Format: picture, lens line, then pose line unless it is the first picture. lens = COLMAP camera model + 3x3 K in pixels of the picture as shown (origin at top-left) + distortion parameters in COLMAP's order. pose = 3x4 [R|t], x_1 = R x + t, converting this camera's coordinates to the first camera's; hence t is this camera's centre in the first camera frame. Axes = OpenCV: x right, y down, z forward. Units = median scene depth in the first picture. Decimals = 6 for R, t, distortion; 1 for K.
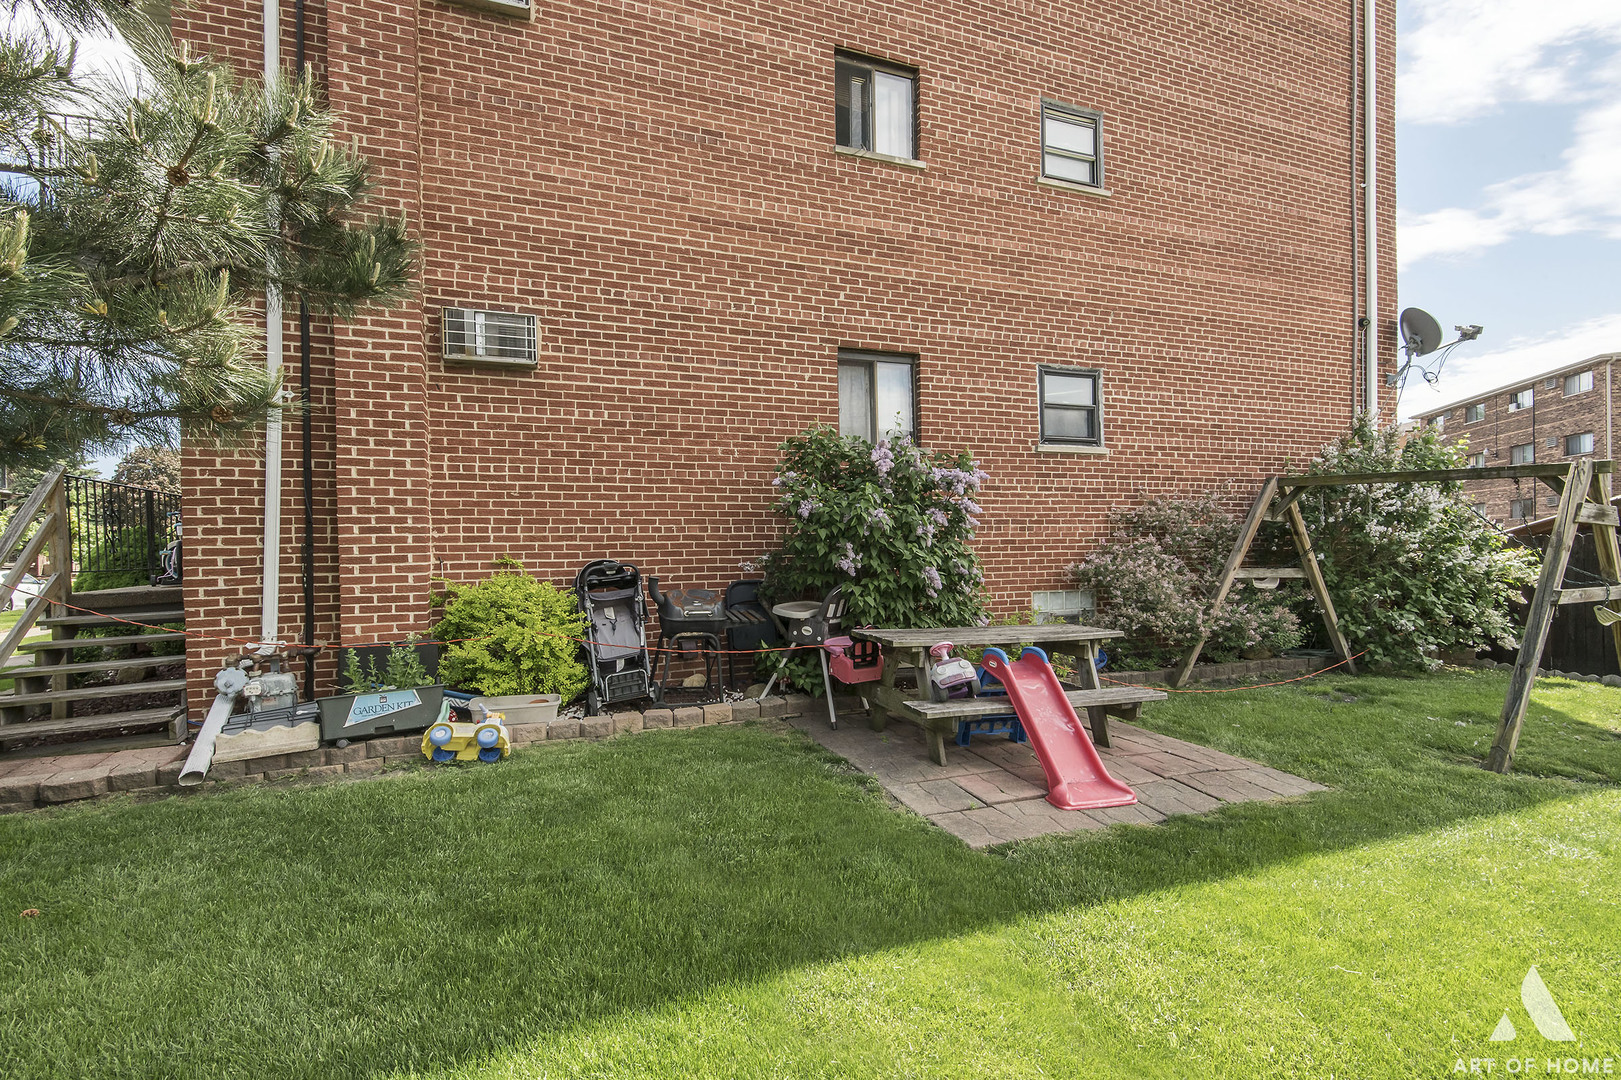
lens RADIAL K [[736.7, 0, 790.4], [0, 736.7, 543.2], [0, 0, 1]] dist [0.046649, -0.032703]
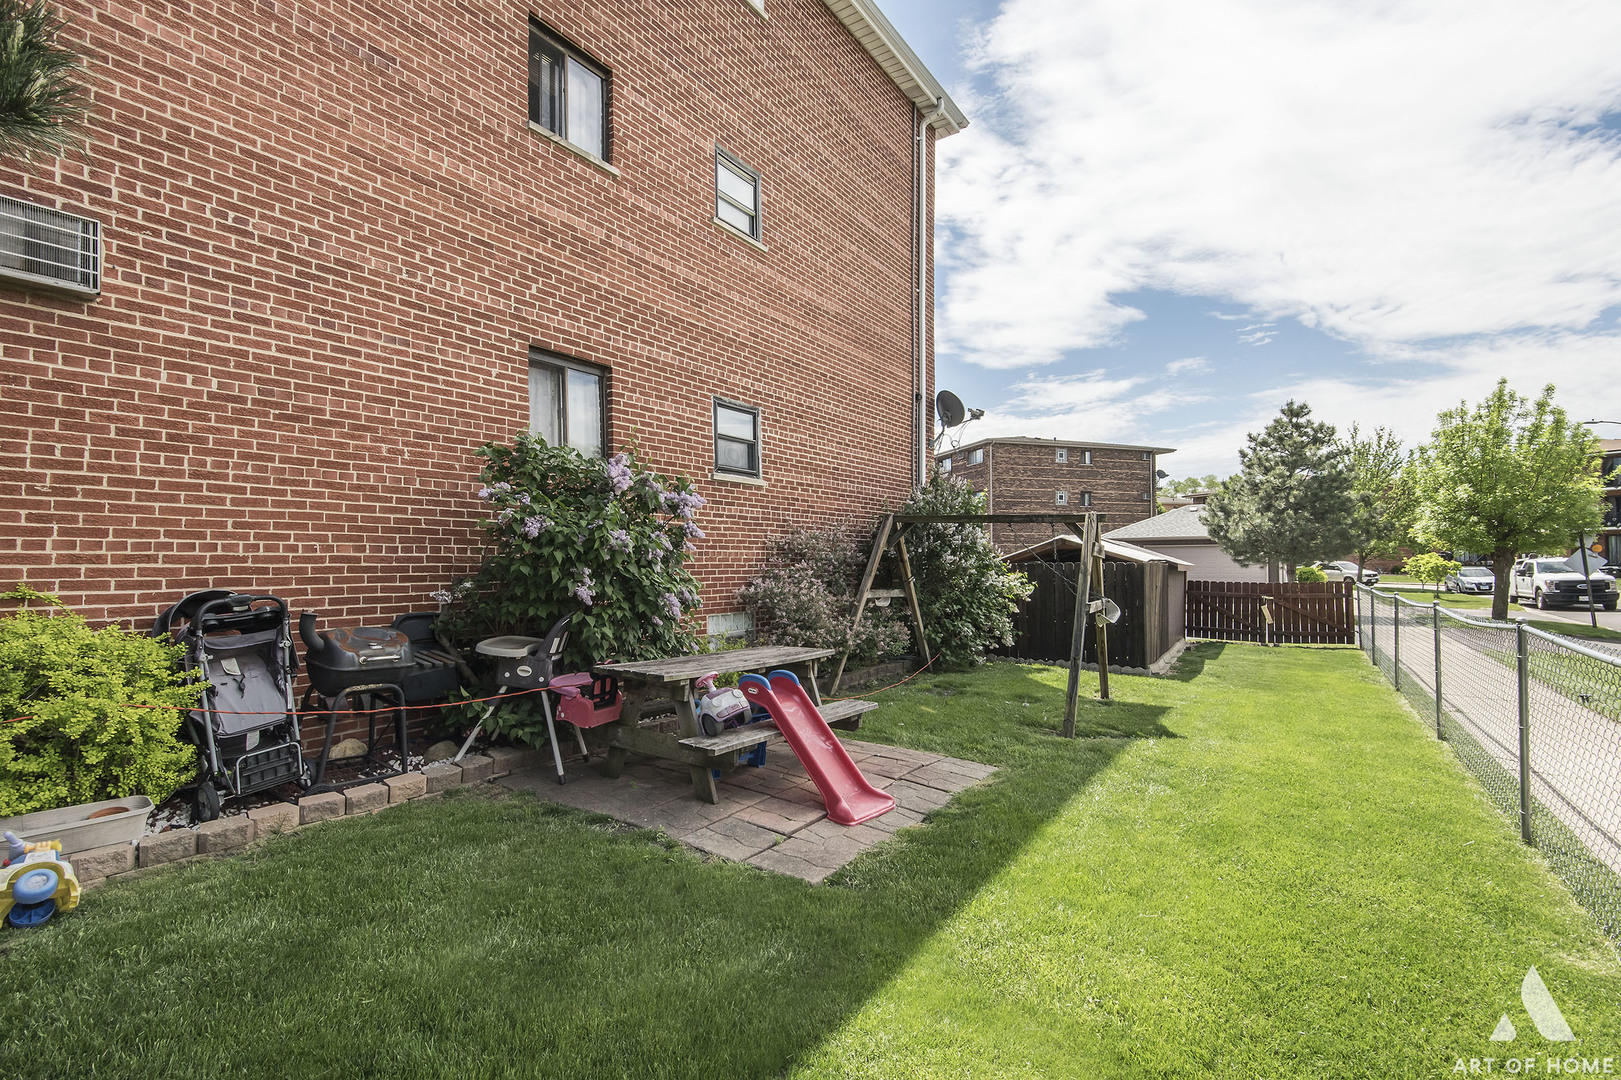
lens RADIAL K [[736.7, 0, 790.4], [0, 736.7, 543.2], [0, 0, 1]] dist [0.046649, -0.032703]
pose [[0.837027, 0.022360, 0.546705, -0.176789], [-0.005458, 0.999456, -0.032521, -0.001899], [-0.547135, 0.024237, 0.836694, 0.107088]]
